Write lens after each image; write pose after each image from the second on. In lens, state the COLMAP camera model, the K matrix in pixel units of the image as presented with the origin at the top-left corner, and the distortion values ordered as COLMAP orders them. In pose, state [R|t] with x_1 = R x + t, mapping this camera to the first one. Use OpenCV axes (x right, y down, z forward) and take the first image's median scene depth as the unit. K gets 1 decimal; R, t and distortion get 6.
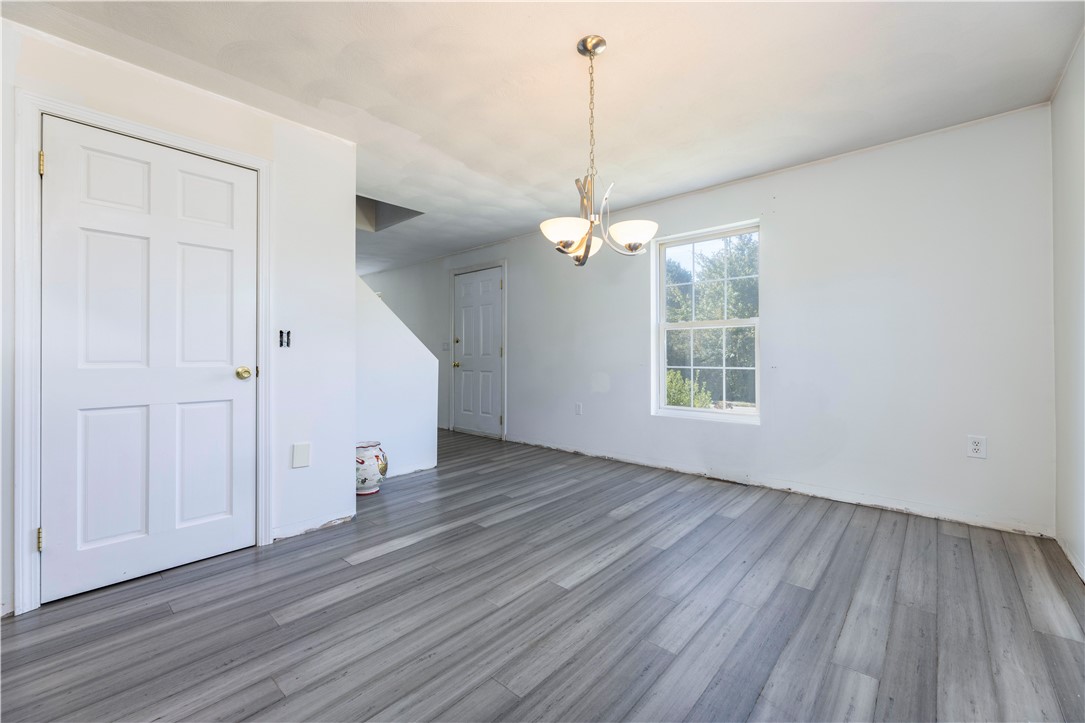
lens RADIAL K [[441.8, 0, 541.2], [0, 441.8, 355.0], [0, 0, 1]] dist [-0.002374, 0.000042]
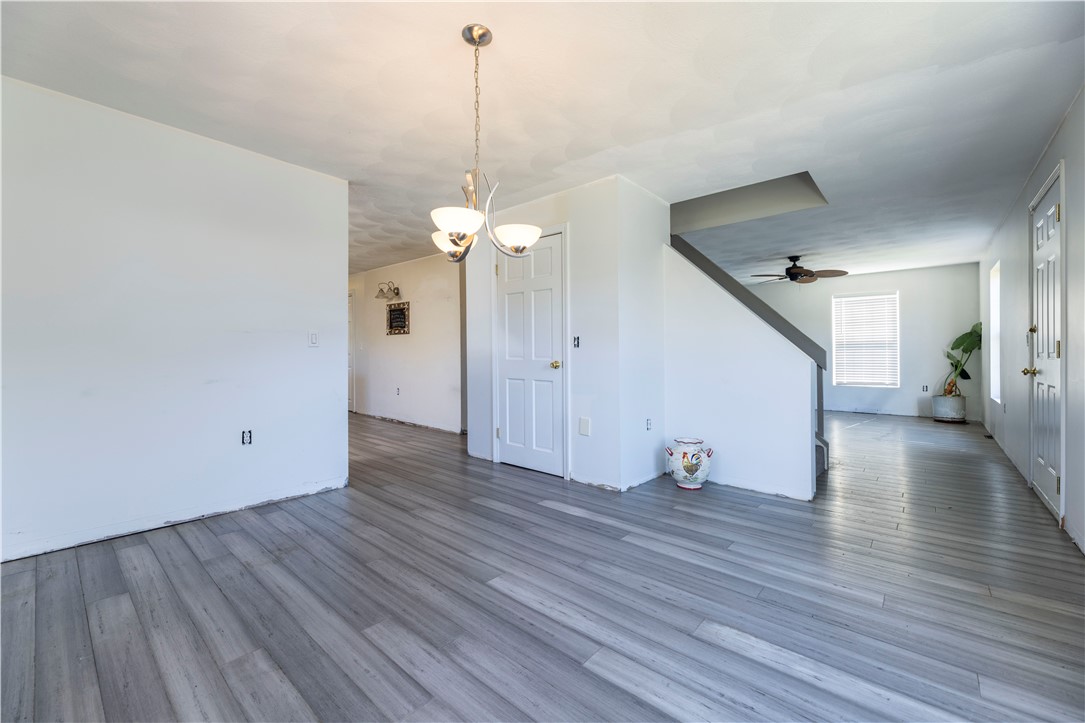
lens RADIAL K [[441.8, 0, 541.3], [0, 441.8, 356.5], [0, 0, 1]] dist [-0.002374, 0.000042]
pose [[0.002343, 0.008519, -0.999961, 0.934502], [0.000220, 0.999964, 0.008519, -0.002051], [0.999997, -0.000240, 0.002341, 0.973141]]
